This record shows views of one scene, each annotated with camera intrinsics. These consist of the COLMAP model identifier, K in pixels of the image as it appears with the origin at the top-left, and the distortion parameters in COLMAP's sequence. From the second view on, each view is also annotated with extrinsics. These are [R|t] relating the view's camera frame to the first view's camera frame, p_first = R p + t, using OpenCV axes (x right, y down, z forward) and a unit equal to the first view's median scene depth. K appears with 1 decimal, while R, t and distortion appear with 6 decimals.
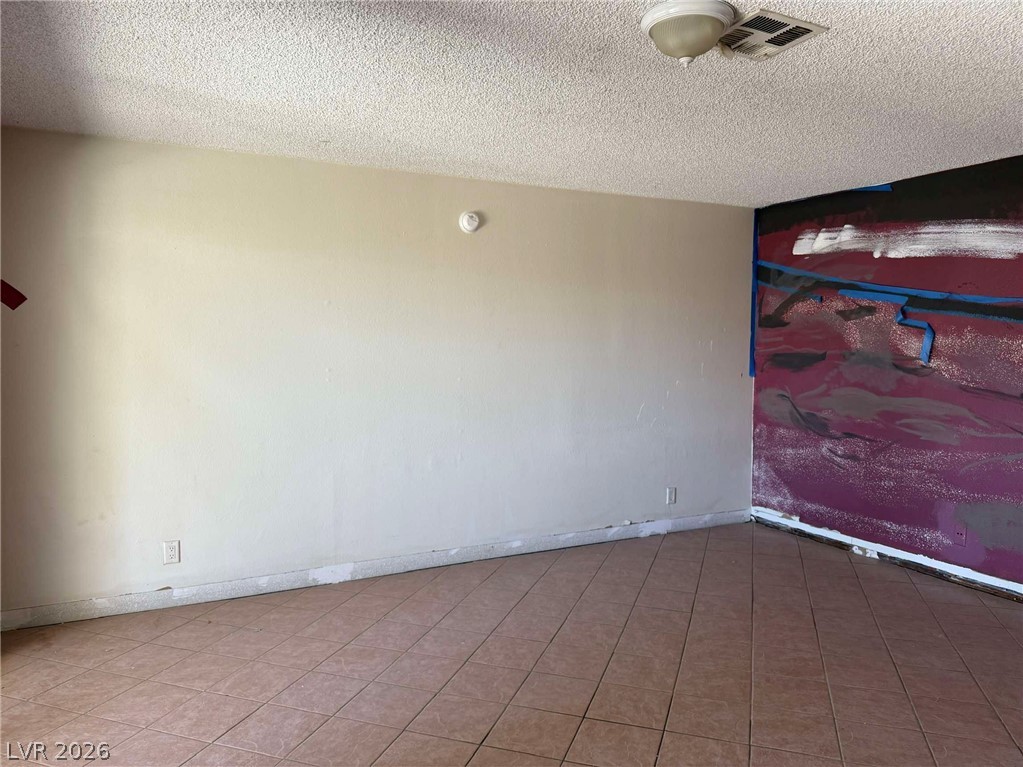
lens RADIAL K [[735.5, 0, 511.5], [0, 735.5, 383.5], [0, 0, 1]] dist [0.031193, 0.000555]
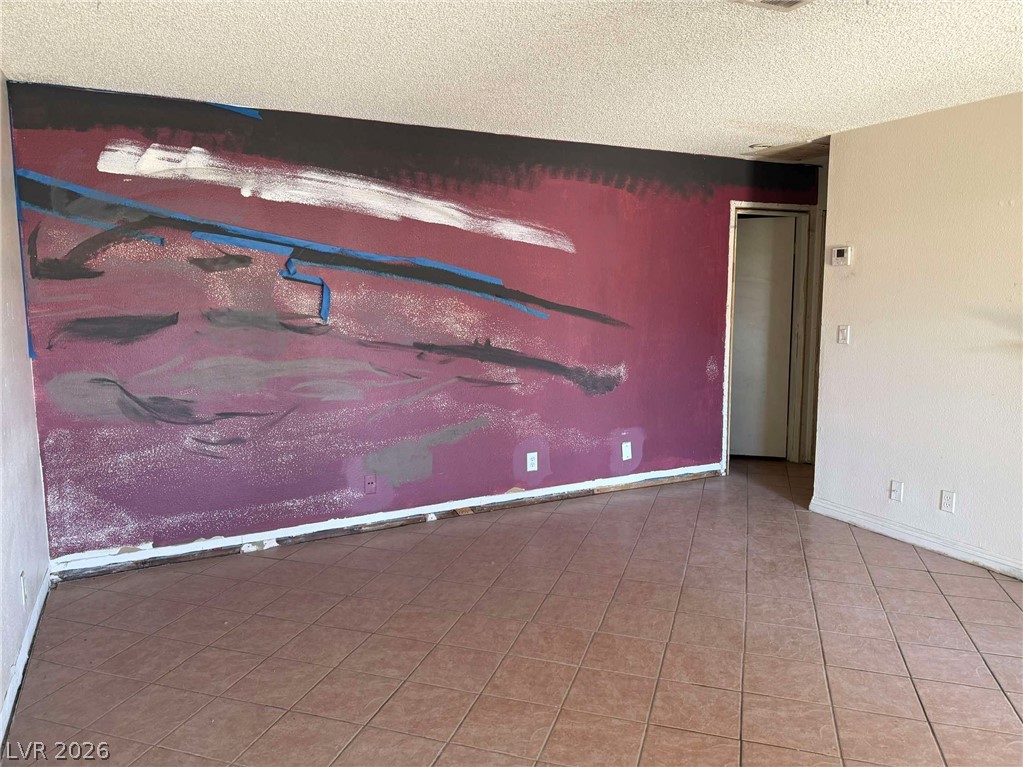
lens RADIAL K [[731.7, 0, 515.5], [0, 731.7, 376.4], [0, 0, 1]] dist [0.031525, -0.040592]
pose [[-0.013940, -0.126044, 0.991927, -0.347798], [0.064686, 0.989831, 0.126687, -0.054560], [-0.997808, 0.065929, -0.005645, 0.704542]]
